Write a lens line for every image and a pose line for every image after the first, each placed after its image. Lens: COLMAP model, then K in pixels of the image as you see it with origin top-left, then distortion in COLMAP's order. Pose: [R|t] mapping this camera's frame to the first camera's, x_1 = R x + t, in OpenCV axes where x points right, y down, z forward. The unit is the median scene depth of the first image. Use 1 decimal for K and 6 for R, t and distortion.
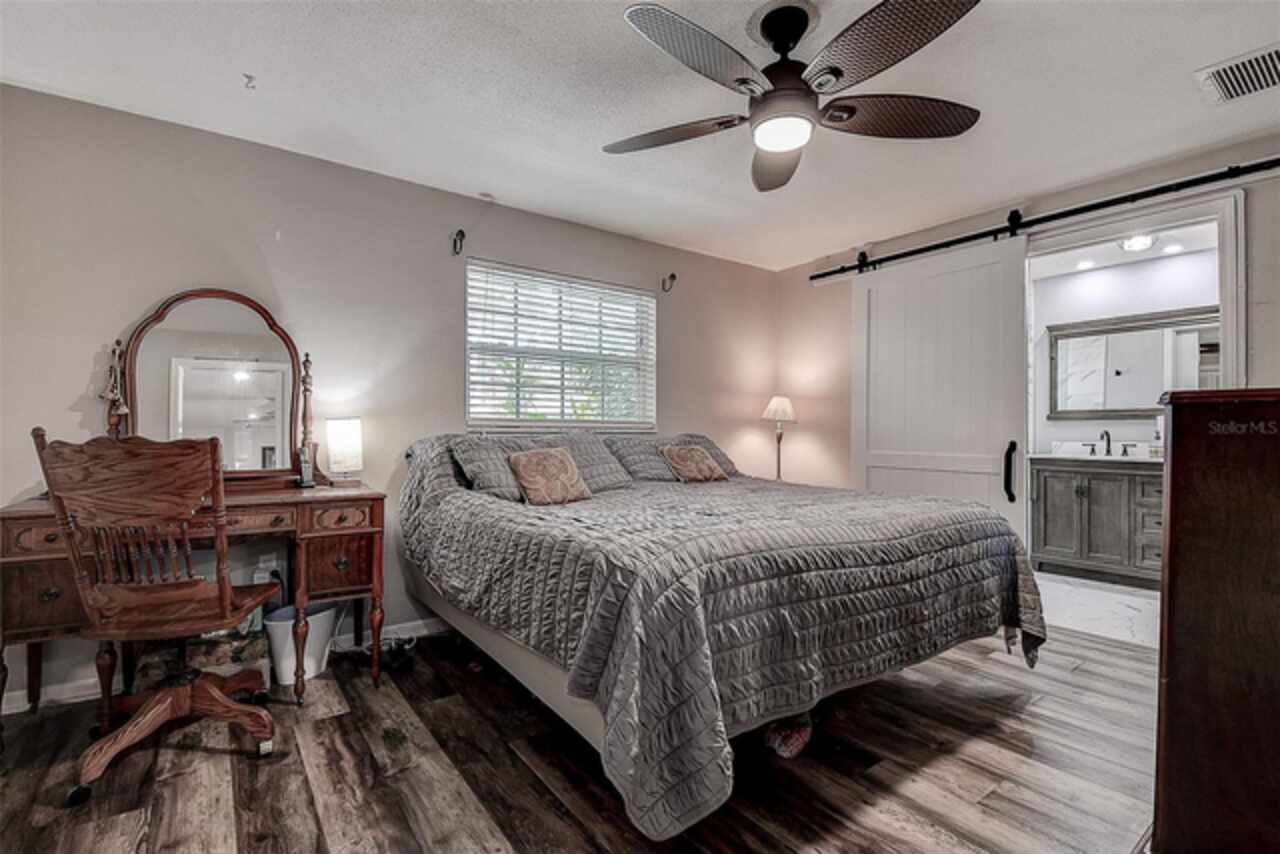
lens RADIAL K [[575.3, 0, 642.8], [0, 575.3, 430.7], [0, 0, 1]] dist [0.001549, -0.009885]
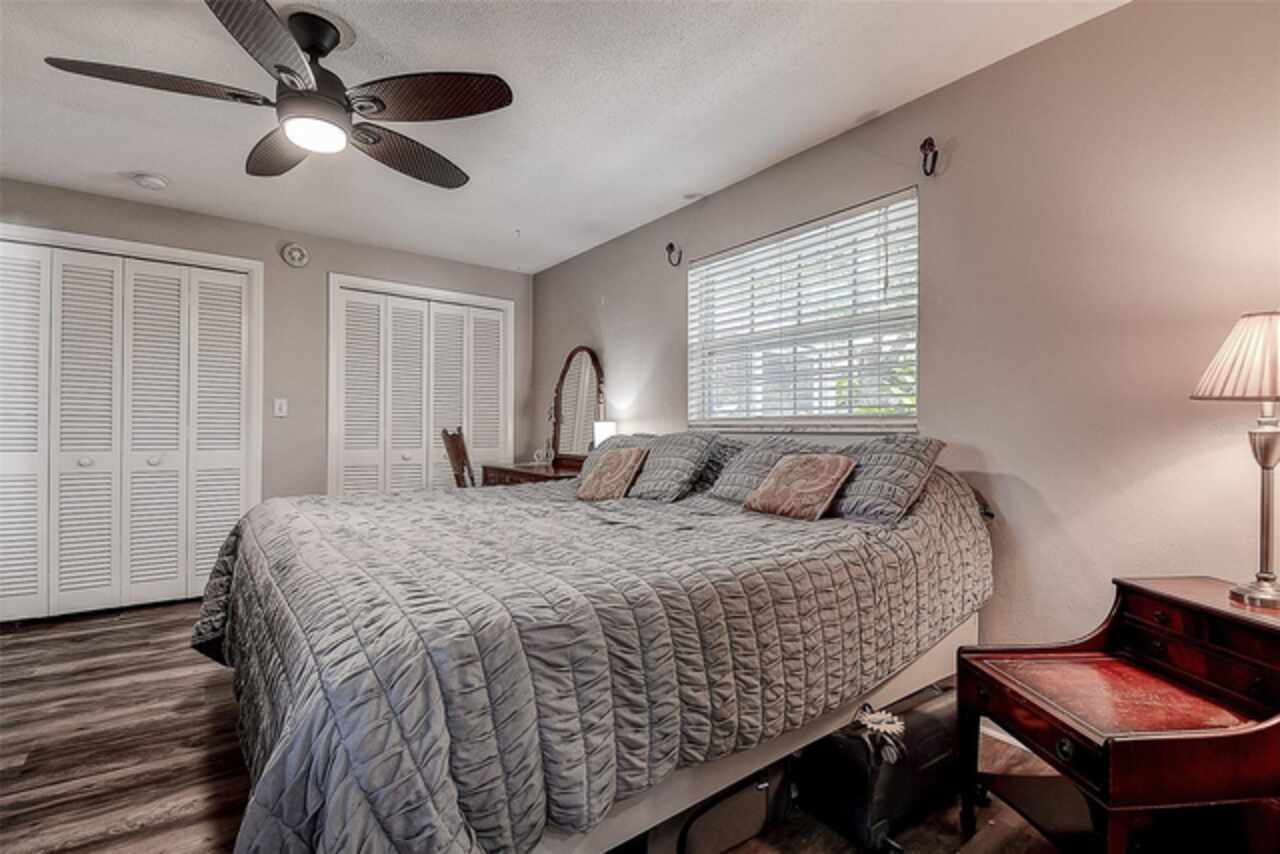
lens RADIAL K [[575.3, 0, 642.8], [0, 575.3, 430.7], [0, 0, 1]] dist [0.001549, -0.009885]
pose [[0.011471, -0.001977, -0.999932, 0.664390], [-0.002033, 0.999996, -0.002000, 0.001880], [0.999932, 0.002056, 0.011467, 0.823009]]
